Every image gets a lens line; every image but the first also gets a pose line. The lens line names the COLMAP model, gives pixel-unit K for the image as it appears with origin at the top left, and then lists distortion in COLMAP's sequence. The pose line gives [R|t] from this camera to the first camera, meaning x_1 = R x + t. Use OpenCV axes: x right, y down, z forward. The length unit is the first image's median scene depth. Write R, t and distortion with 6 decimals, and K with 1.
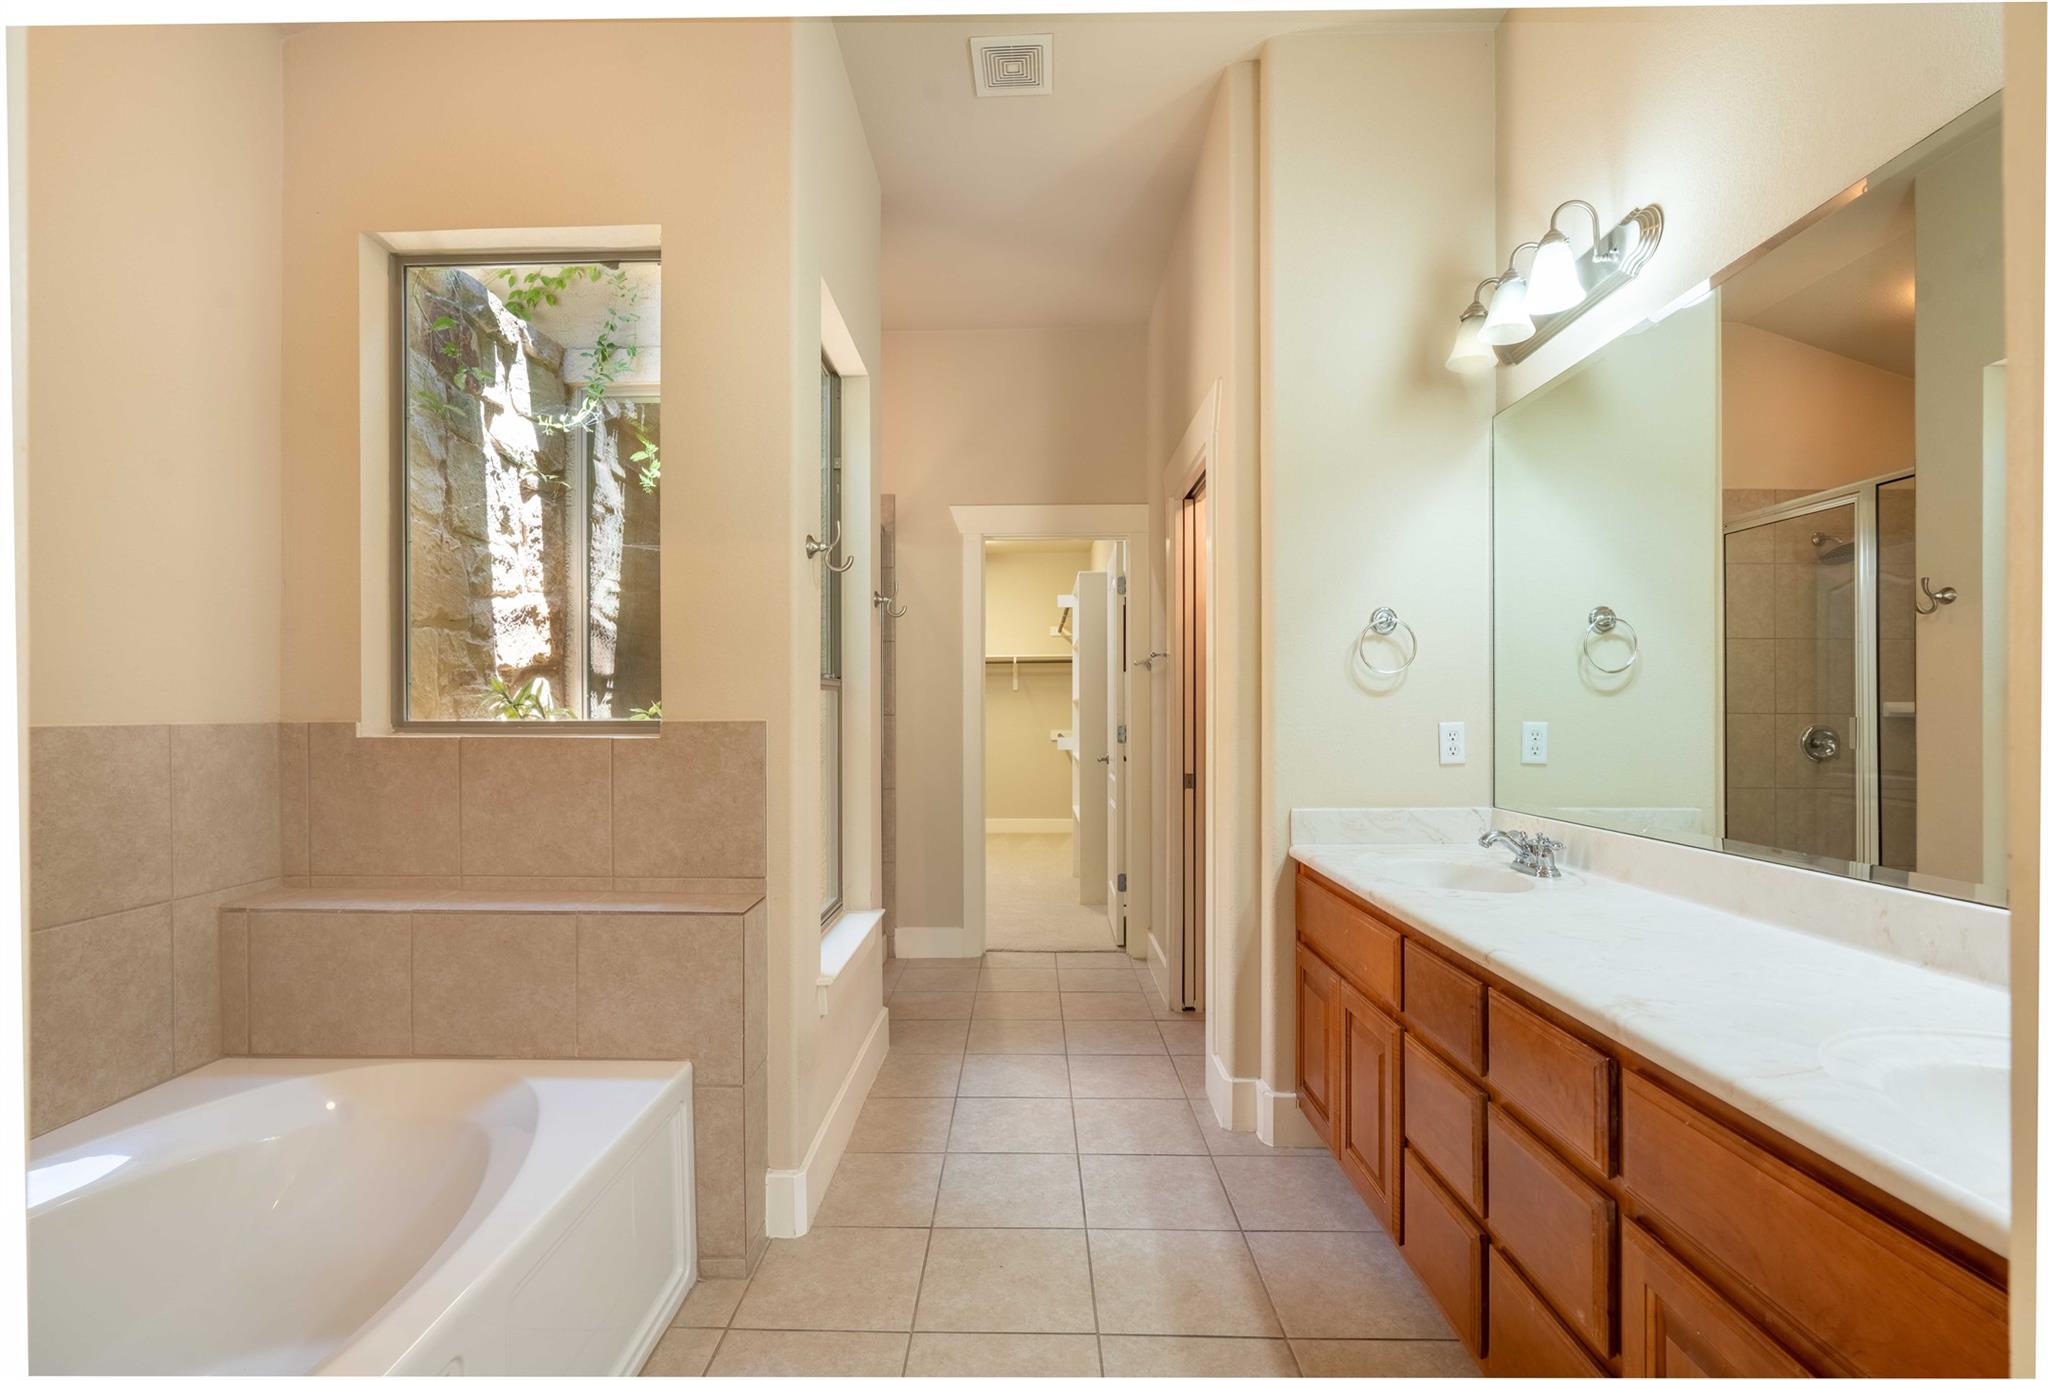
lens RADIAL K [[977.0, 0, 1024.0], [0, 977.0, 690.0], [0, 0, 1]] dist [0.000283, 0.000053]
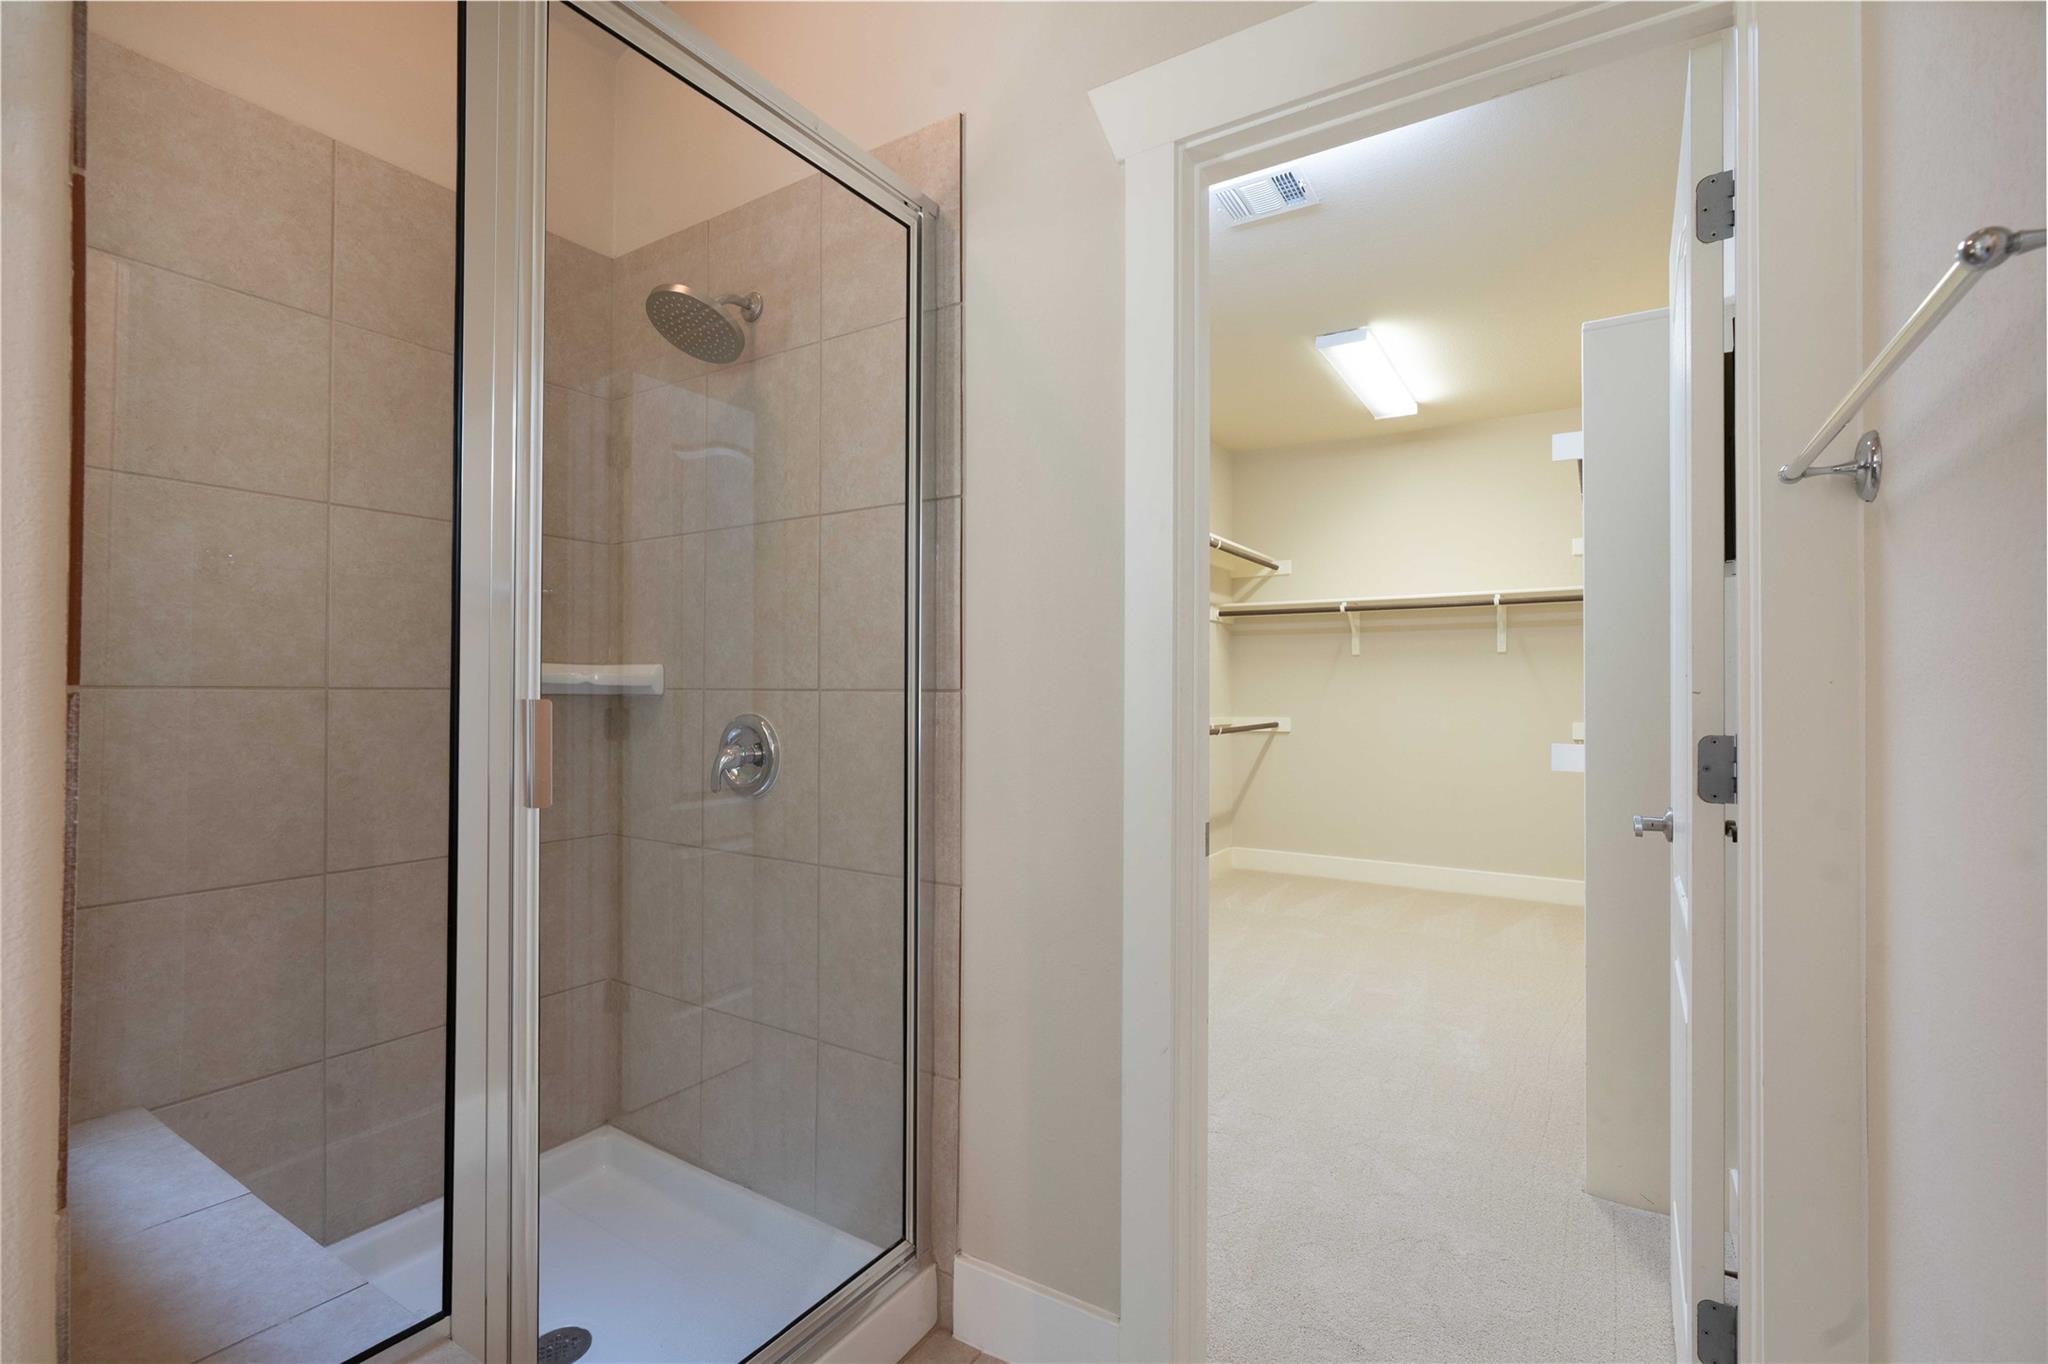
lens RADIAL K [[907.6, 0, 1024.0], [0, 907.6, 682.0], [0, 0, 1]] dist [0.000955, 0.000159]
pose [[0.844873, 0.002183, -0.534963, 0.066718], [0.004514, 0.999927, 0.011210, 0.017374], [0.534948, -0.011886, 0.844801, 0.631393]]
